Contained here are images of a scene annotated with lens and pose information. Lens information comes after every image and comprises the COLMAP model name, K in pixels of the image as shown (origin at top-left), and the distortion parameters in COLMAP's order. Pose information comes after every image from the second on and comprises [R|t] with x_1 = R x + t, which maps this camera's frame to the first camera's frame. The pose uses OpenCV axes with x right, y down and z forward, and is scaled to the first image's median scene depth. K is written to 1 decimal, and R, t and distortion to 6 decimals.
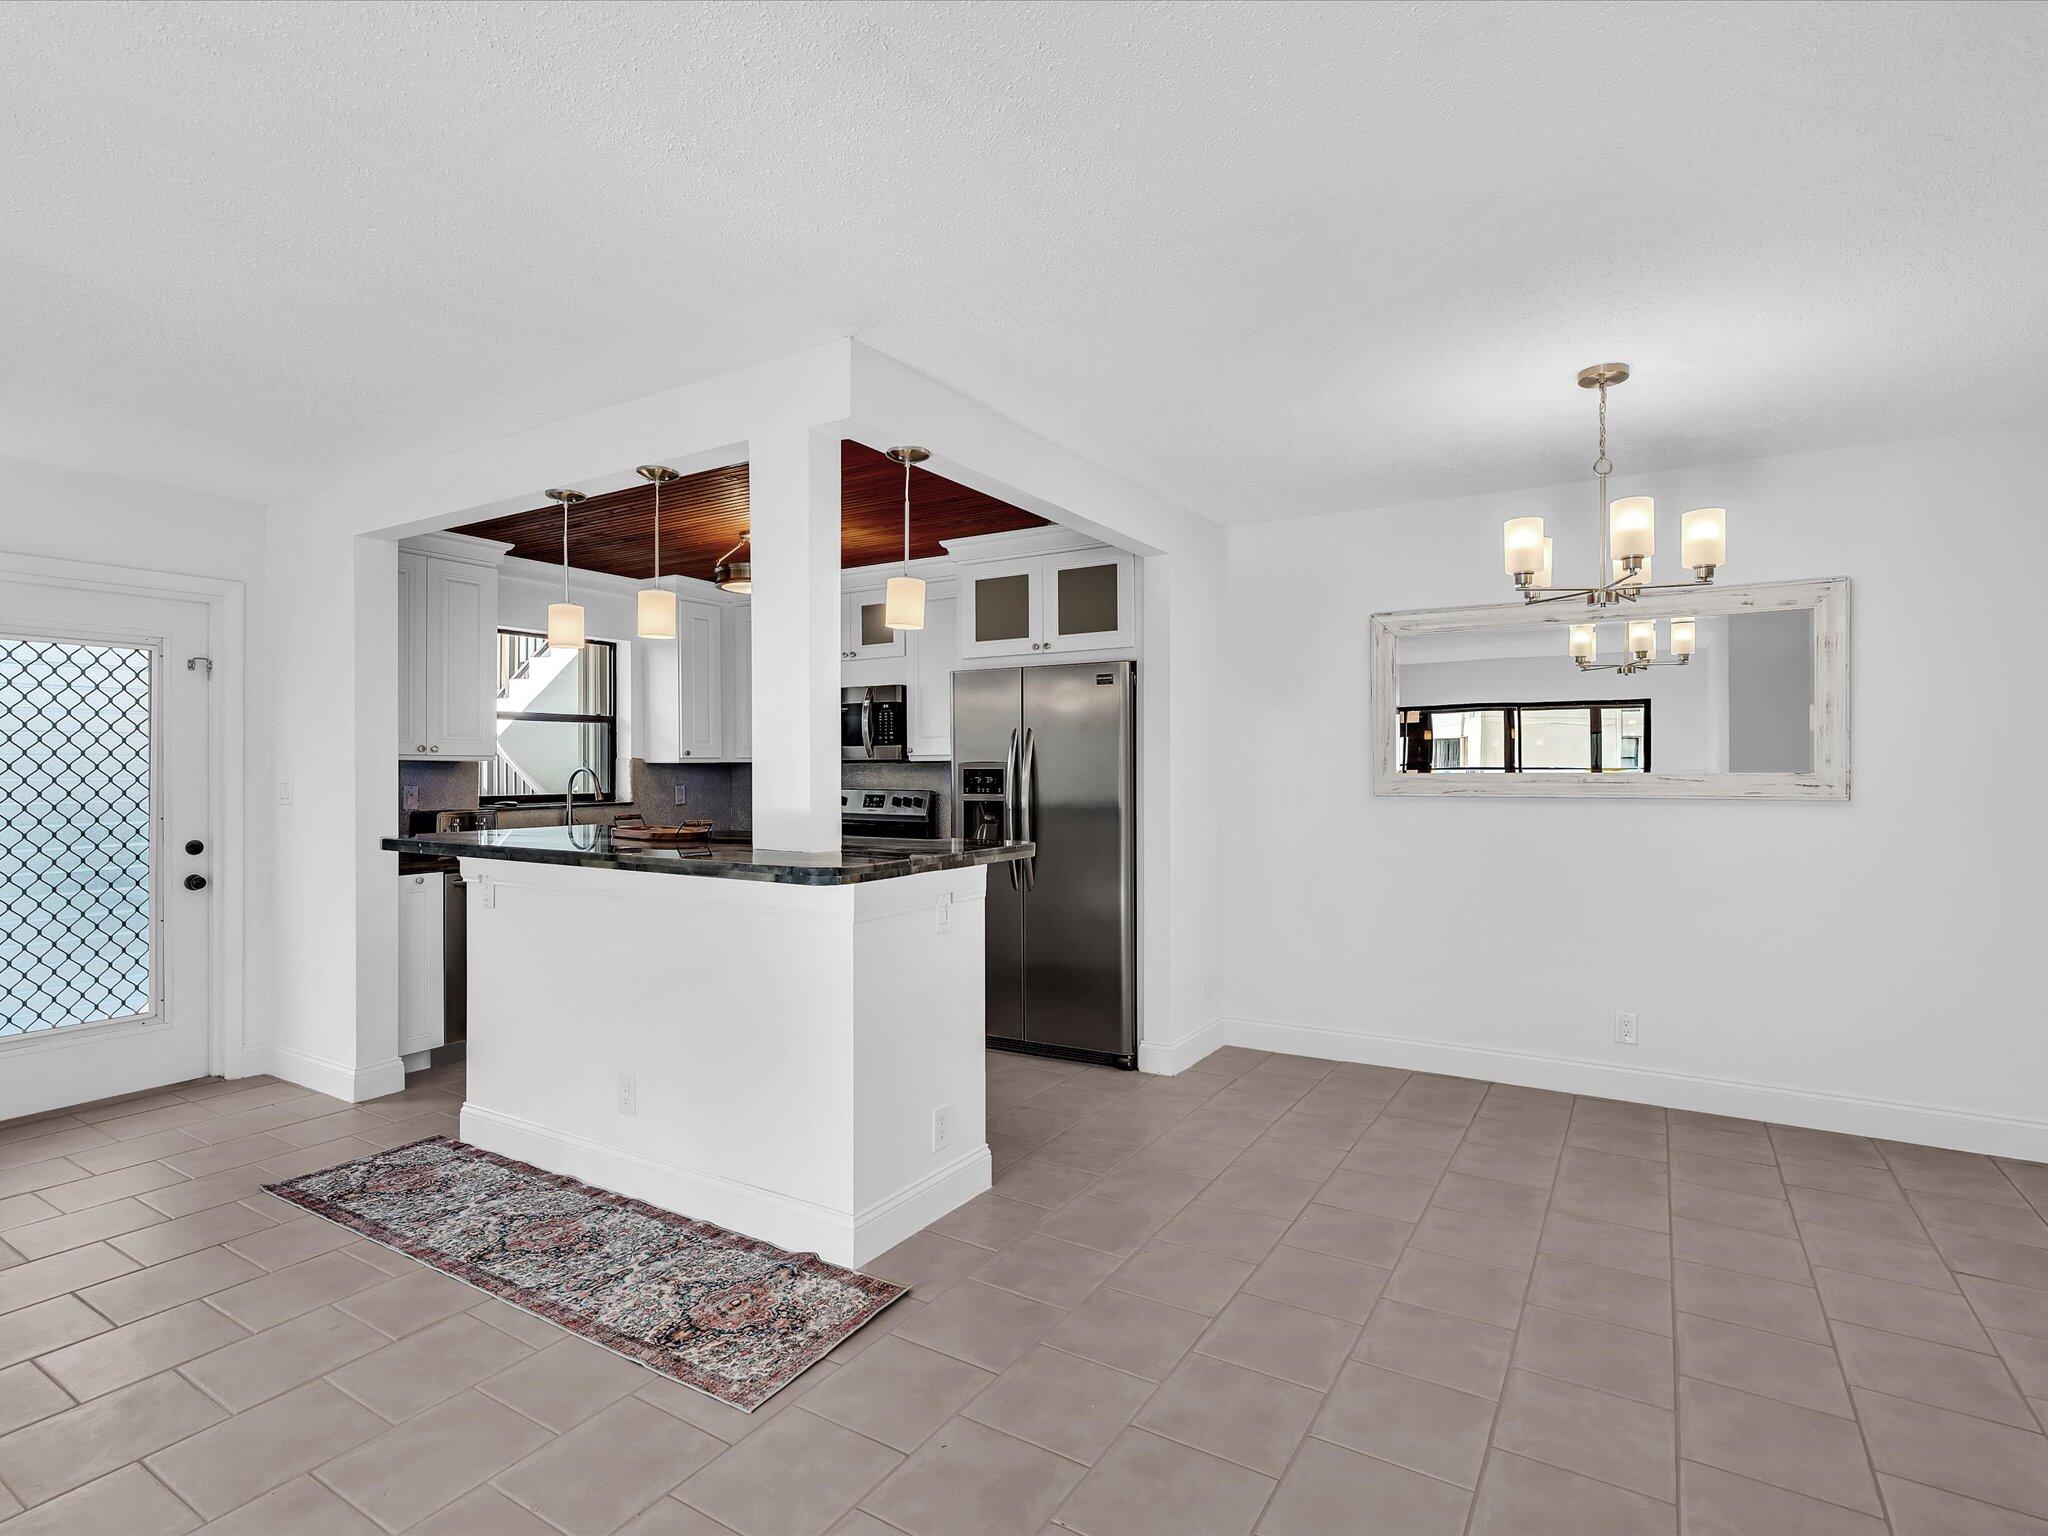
lens RADIAL K [[1026.1, 0, 1026.1], [0, 1026.1, 770.2], [0, 0, 1]] dist [-0.005427, 0.002302]
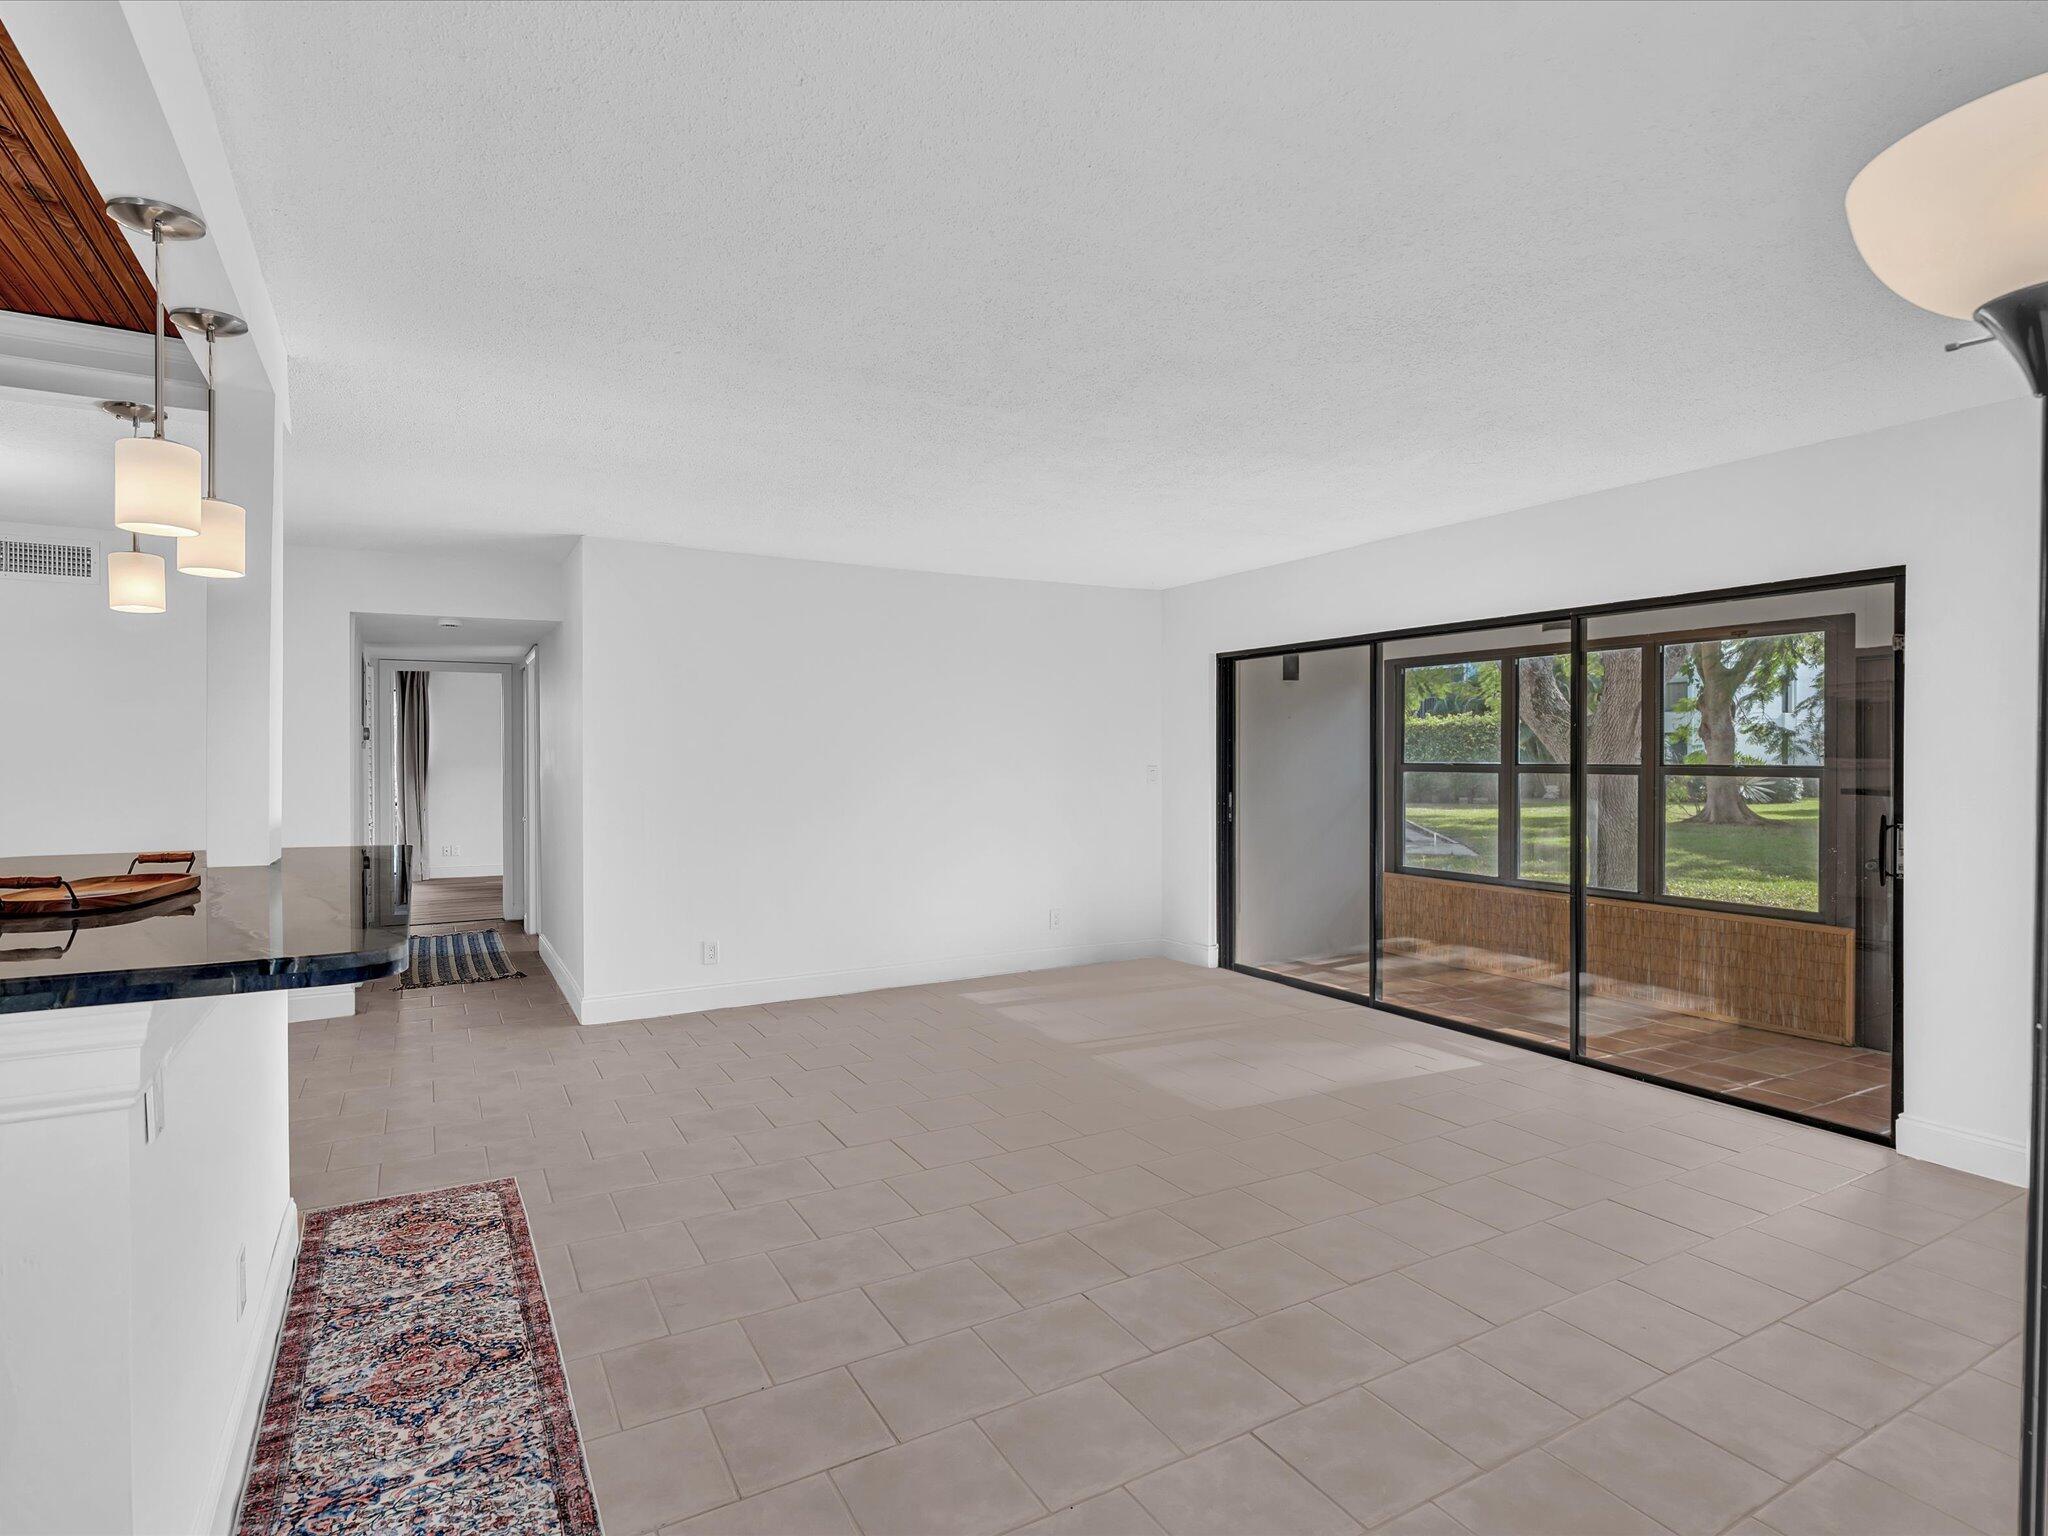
lens RADIAL K [[1059.4, 0, 1025.1], [0, 1059.4, 761.7], [0, 0, 1]] dist [-0.003490, 0.001373]
pose [[-0.879748, 0.000094, 0.475440, -0.886424], [0.002954, 0.999982, 0.005267, -0.009016], [-0.475431, 0.006038, -0.879732, 1.050956]]
